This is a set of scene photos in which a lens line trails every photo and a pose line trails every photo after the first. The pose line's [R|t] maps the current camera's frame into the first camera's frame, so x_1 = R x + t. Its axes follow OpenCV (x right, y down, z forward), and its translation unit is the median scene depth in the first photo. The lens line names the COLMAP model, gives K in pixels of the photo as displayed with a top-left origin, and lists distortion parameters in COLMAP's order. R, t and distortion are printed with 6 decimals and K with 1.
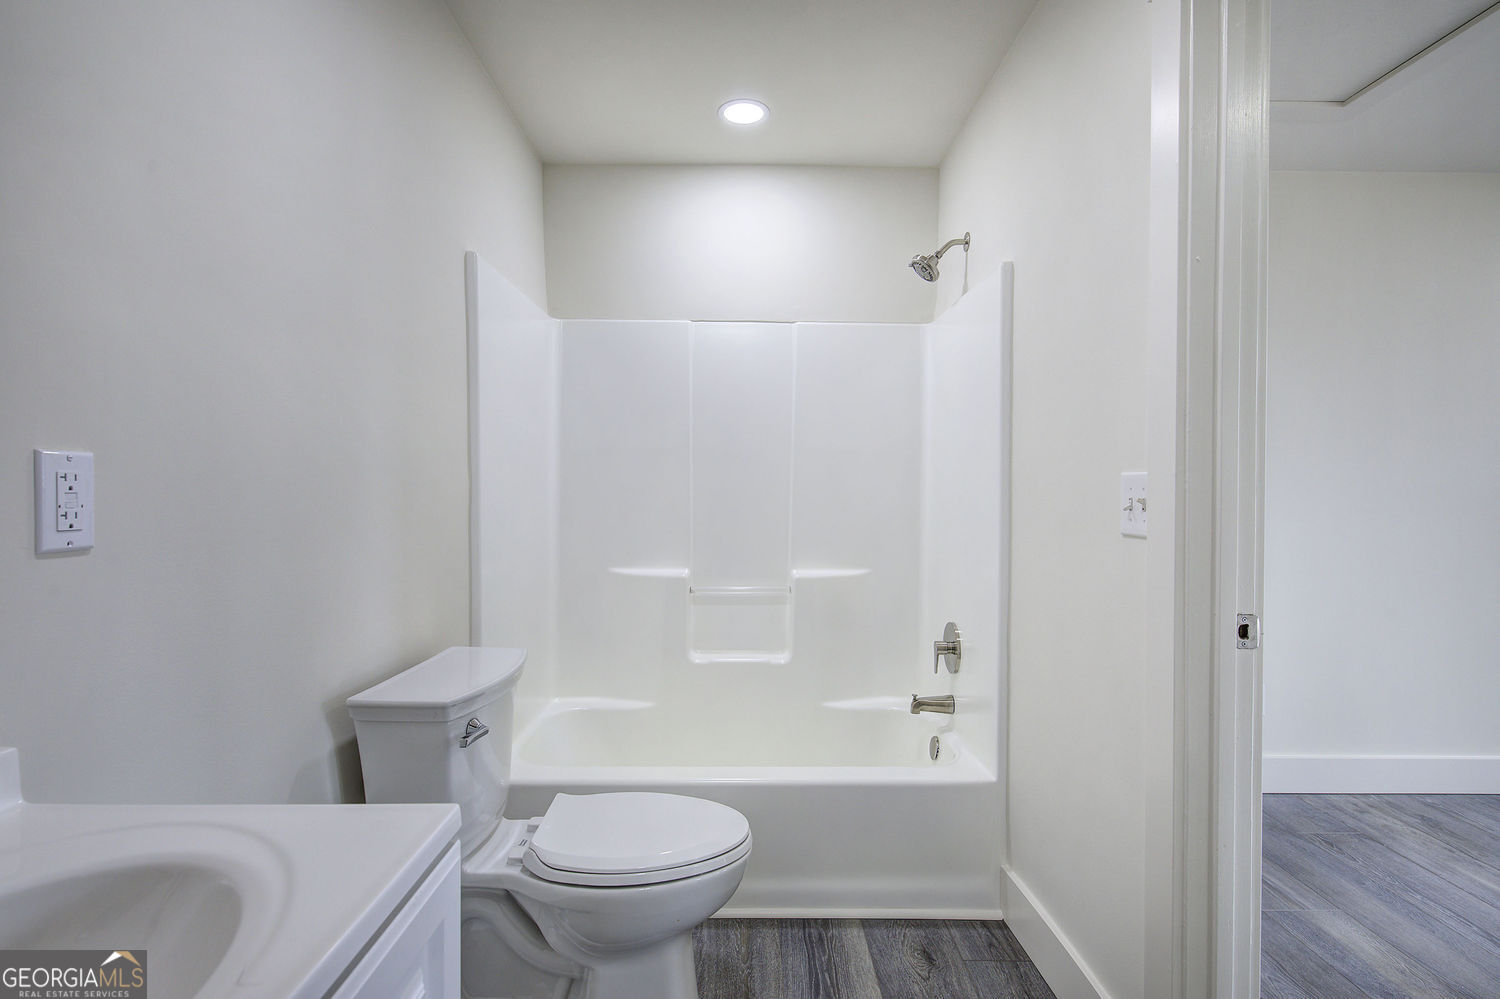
lens RADIAL K [[750.5, 0, 739.6], [0, 750.5, 491.4], [0, 0, 1]] dist [0.002068, 0.000374]
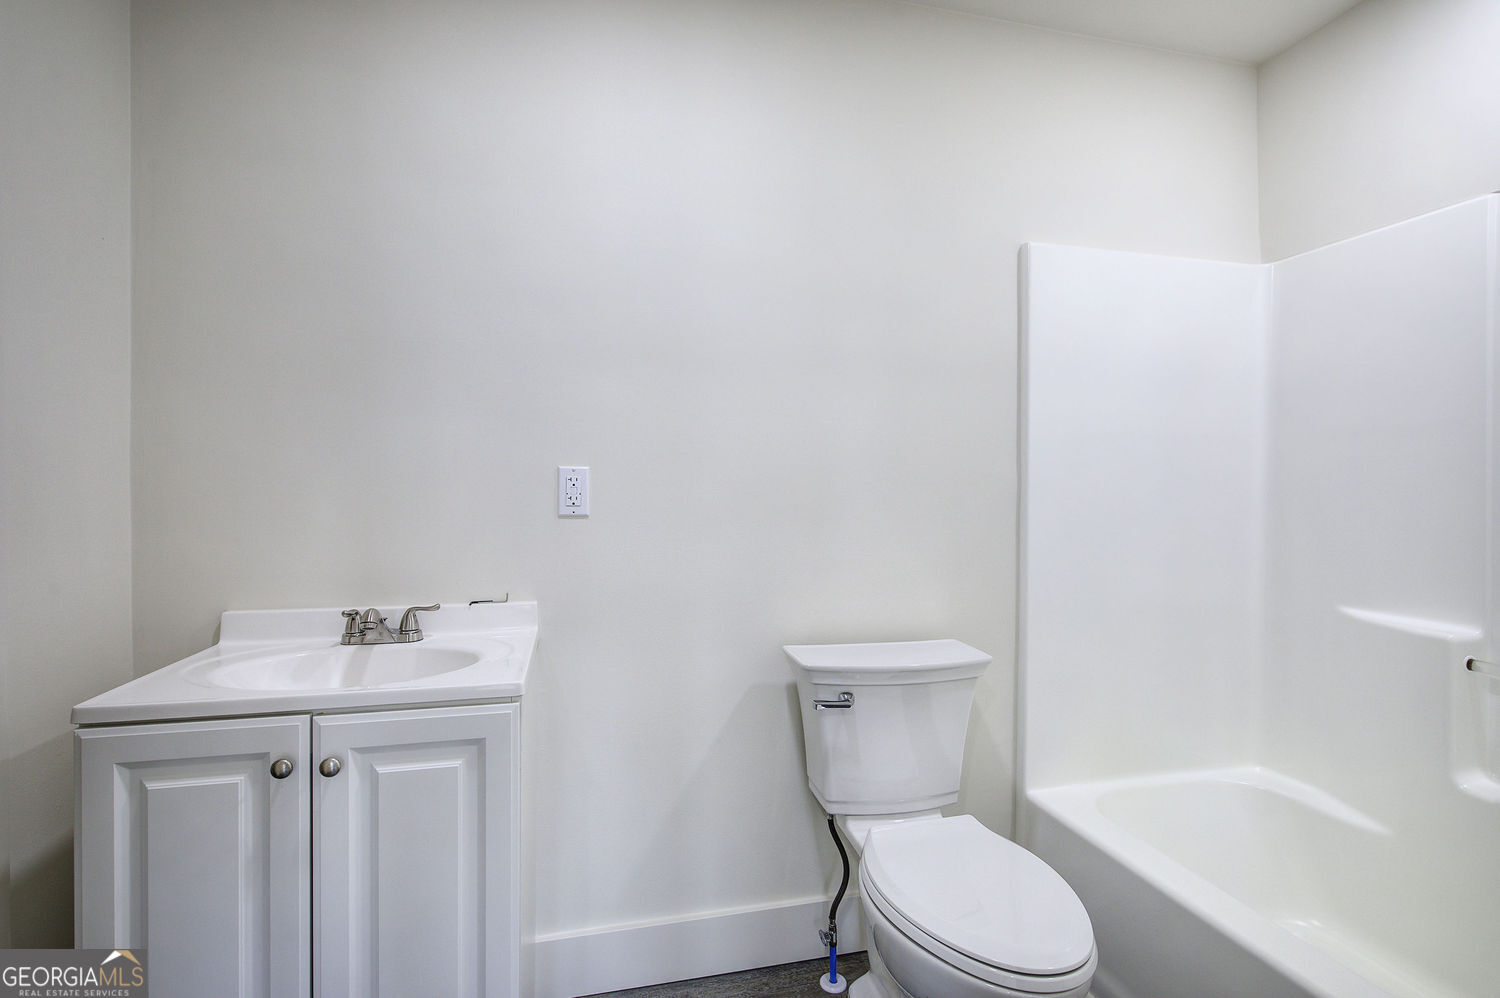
lens RADIAL K [[750.5, 0, 739.6], [0, 750.5, 490.9], [0, 0, 1]] dist [0.002068, 0.000374]
pose [[0.233895, 0.000683, -0.972262, 1.162226], [-0.011722, 0.999929, -0.002117, 0.010856], [0.972191, 0.011892, 0.233886, 0.952779]]
